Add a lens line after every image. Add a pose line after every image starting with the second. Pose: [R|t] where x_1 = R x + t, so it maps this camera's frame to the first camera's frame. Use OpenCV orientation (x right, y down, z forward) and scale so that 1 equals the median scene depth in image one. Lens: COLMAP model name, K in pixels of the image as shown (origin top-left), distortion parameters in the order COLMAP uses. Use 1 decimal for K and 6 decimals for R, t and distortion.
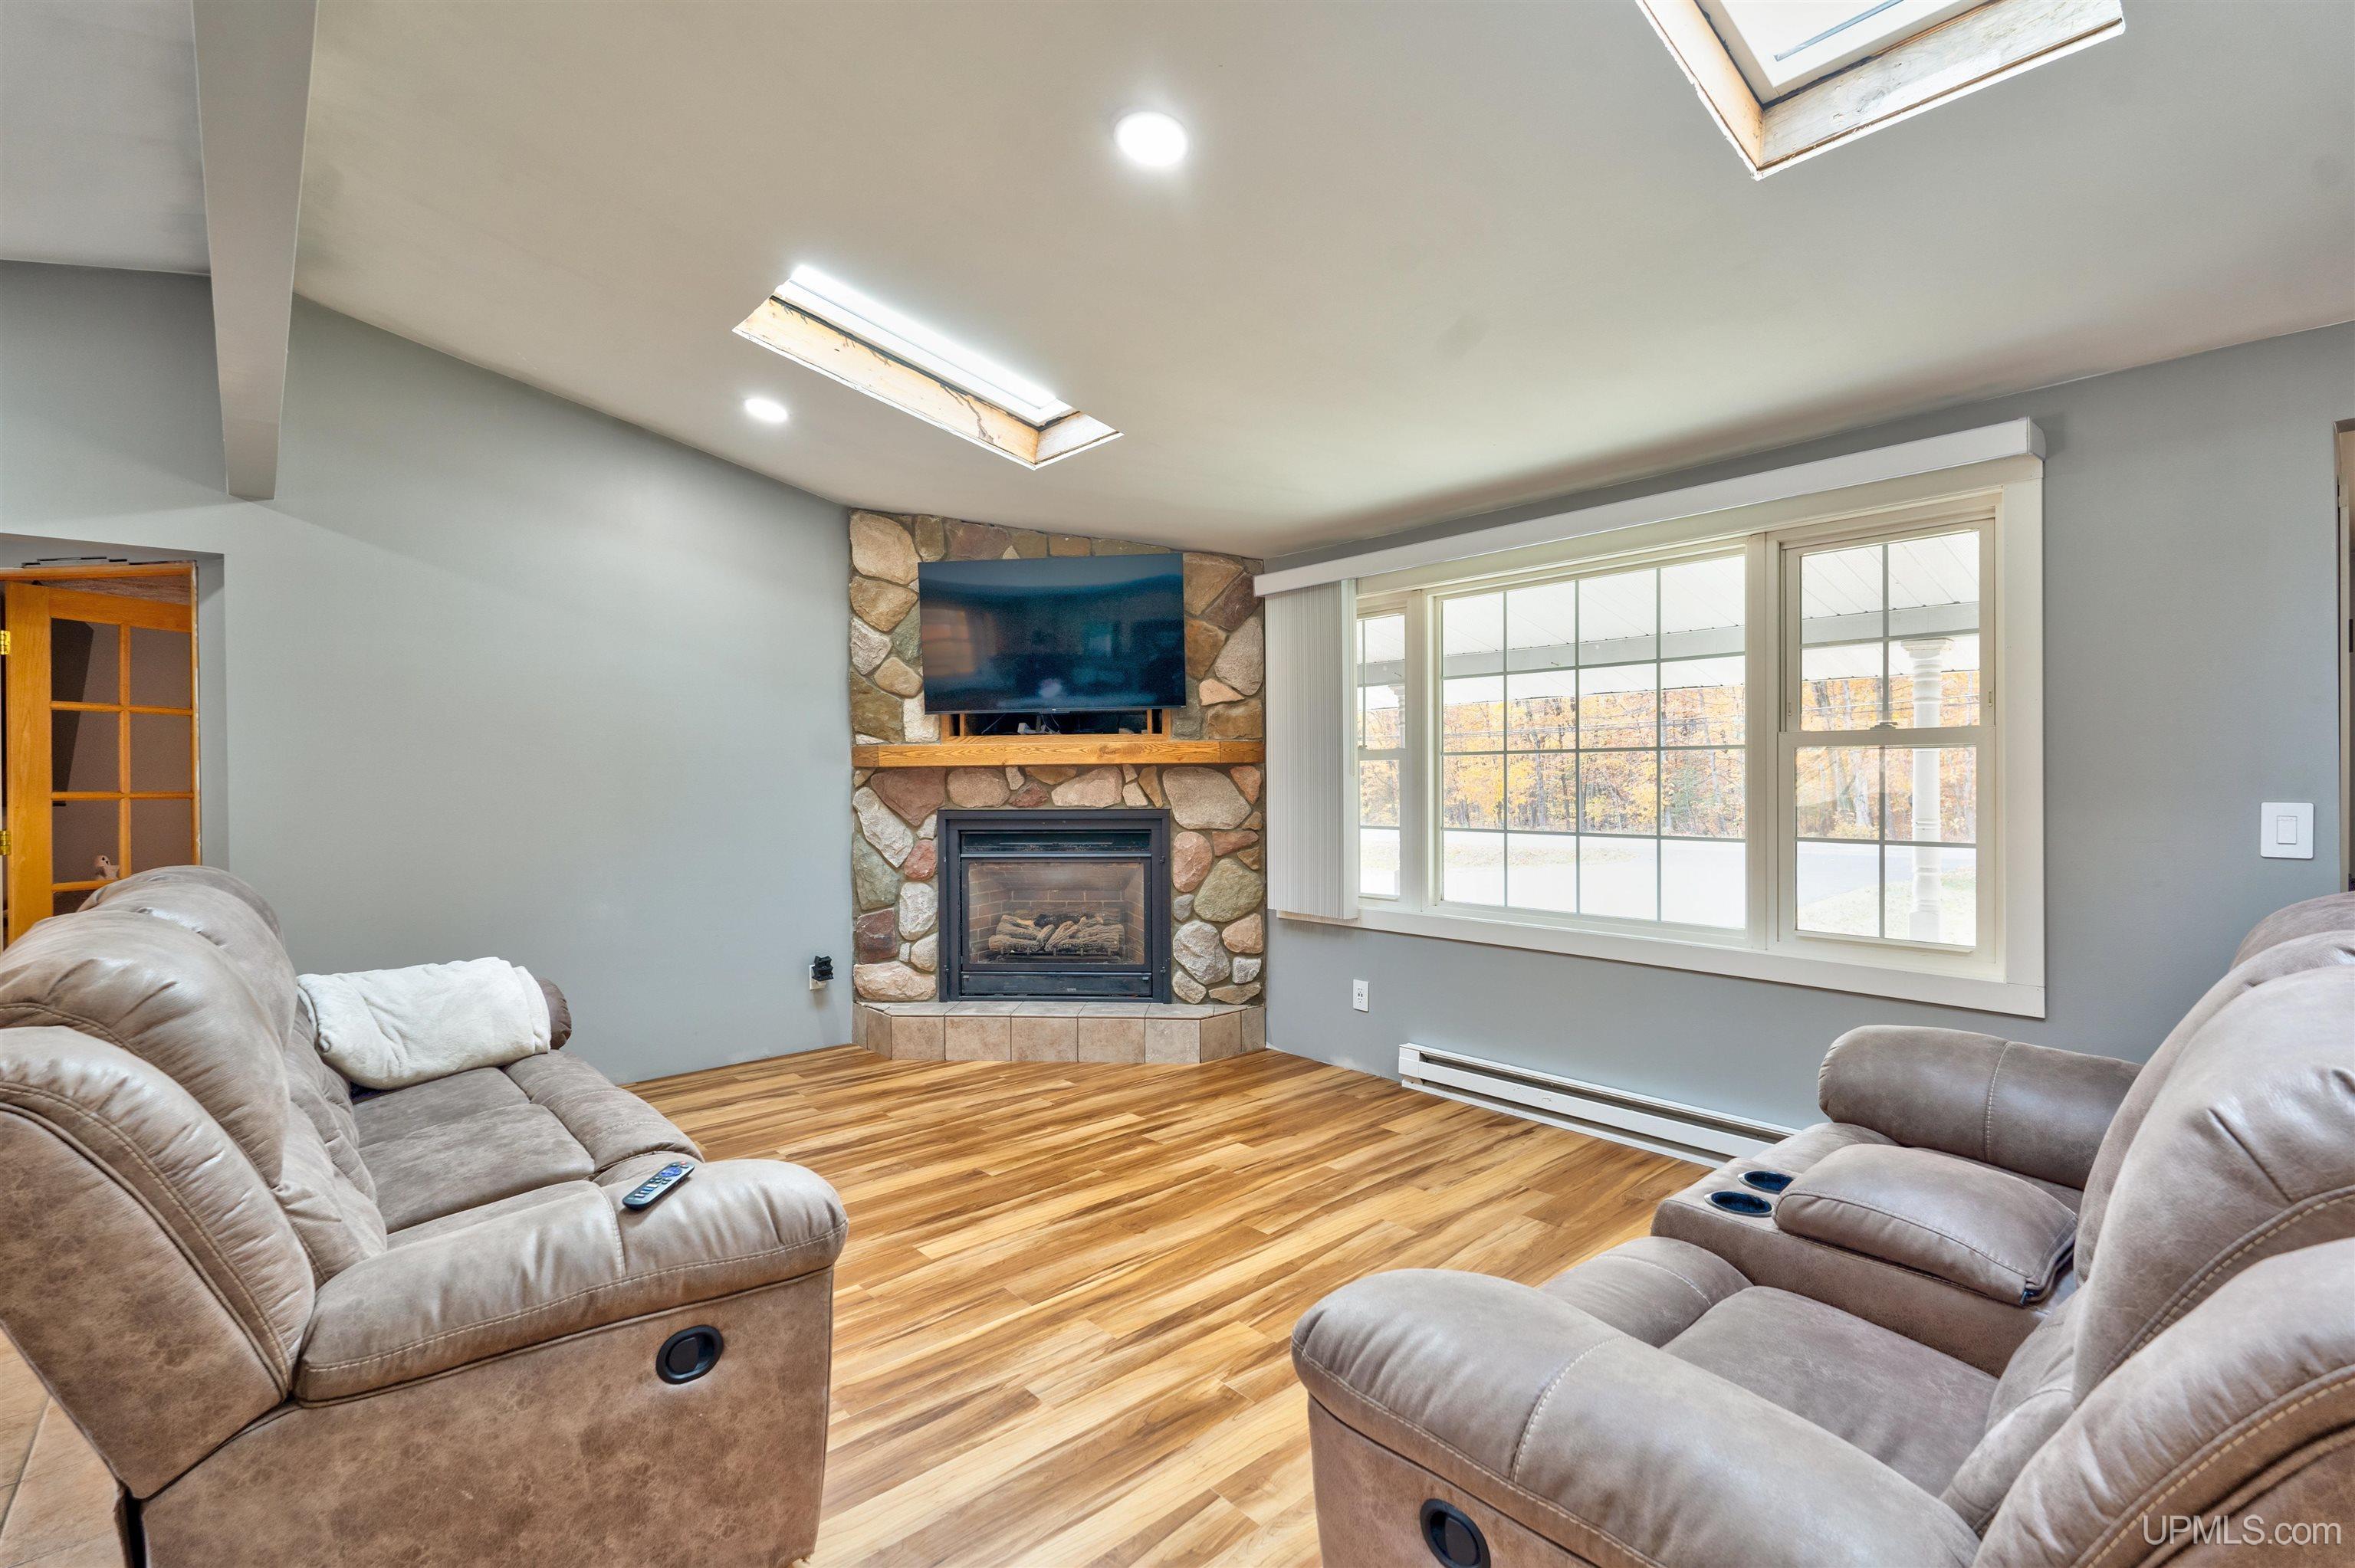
lens RADIAL K [[1056.2, 0, 1185.9], [0, 1056.2, 784.4], [0, 0, 1]] dist [-0.007019, 0.000462]
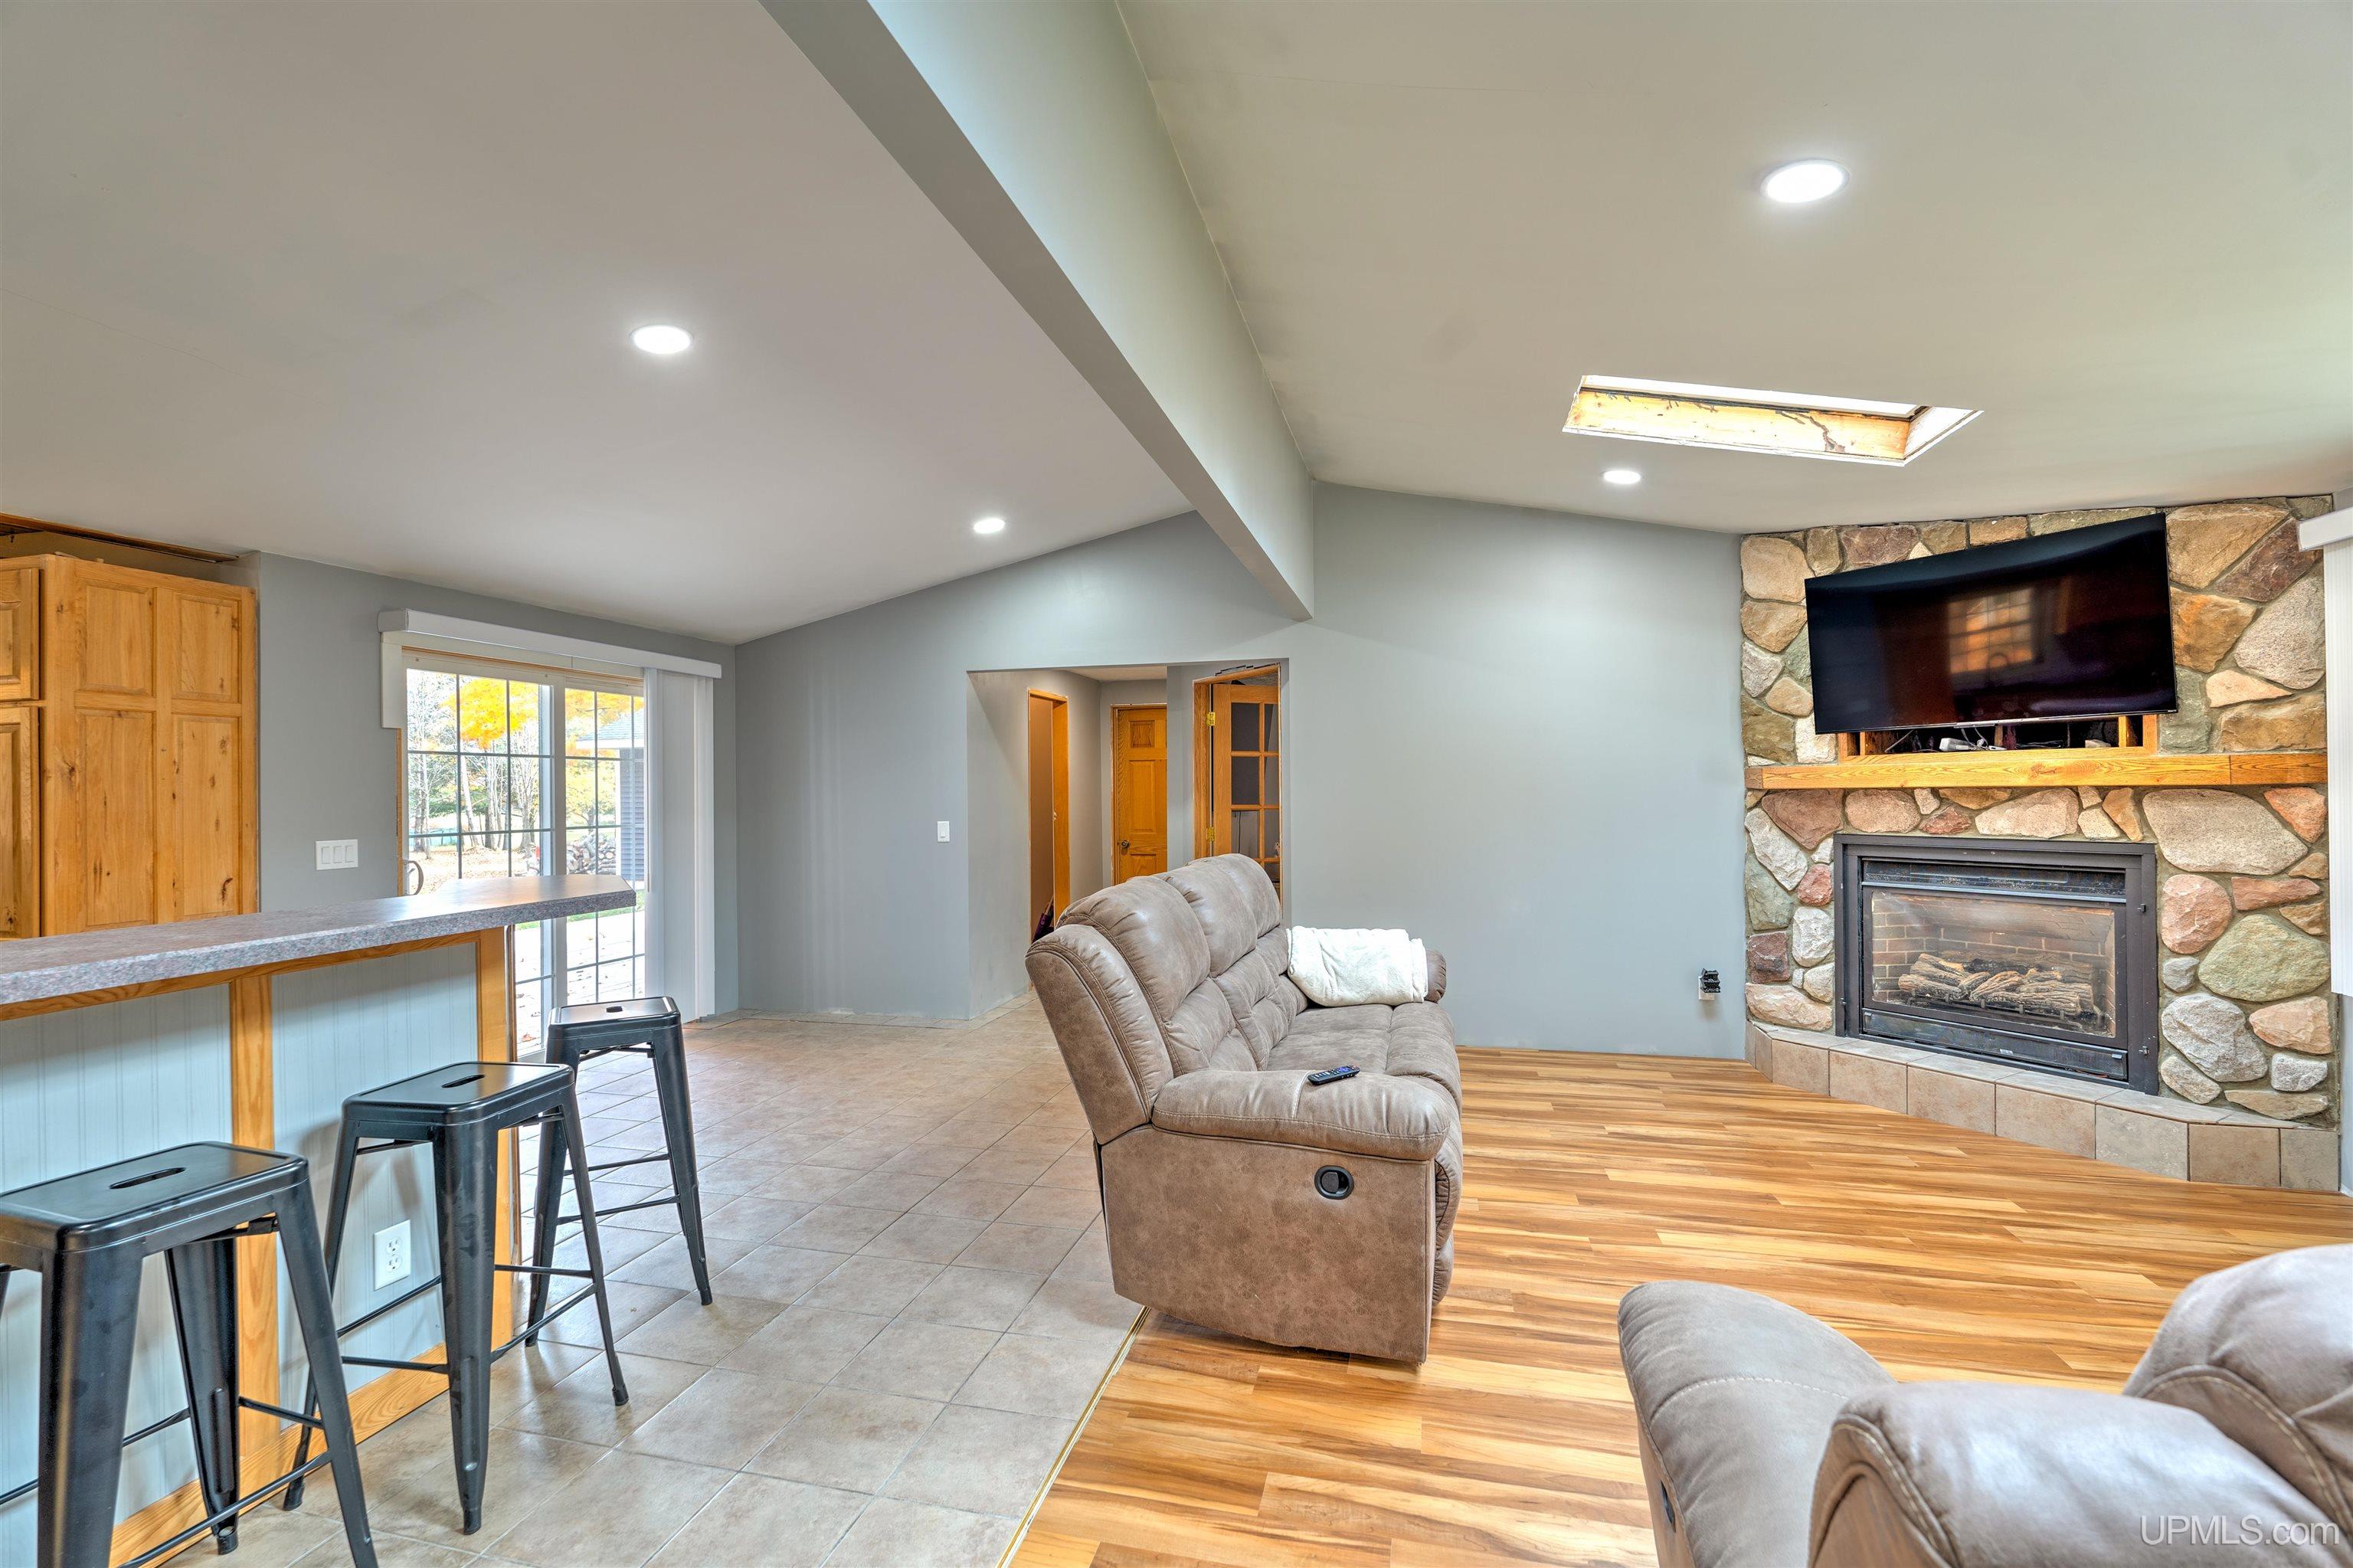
lens RADIAL K [[1055.5, 0, 1167.5], [0, 1055.5, 783.2], [0, 0, 1]] dist [-0.007019, 0.000462]
pose [[0.556254, -0.002641, -0.831008, 0.239529], [-0.001837, 0.999989, -0.004408, -0.017460], [0.831010, 0.003979, 0.556243, -0.031171]]
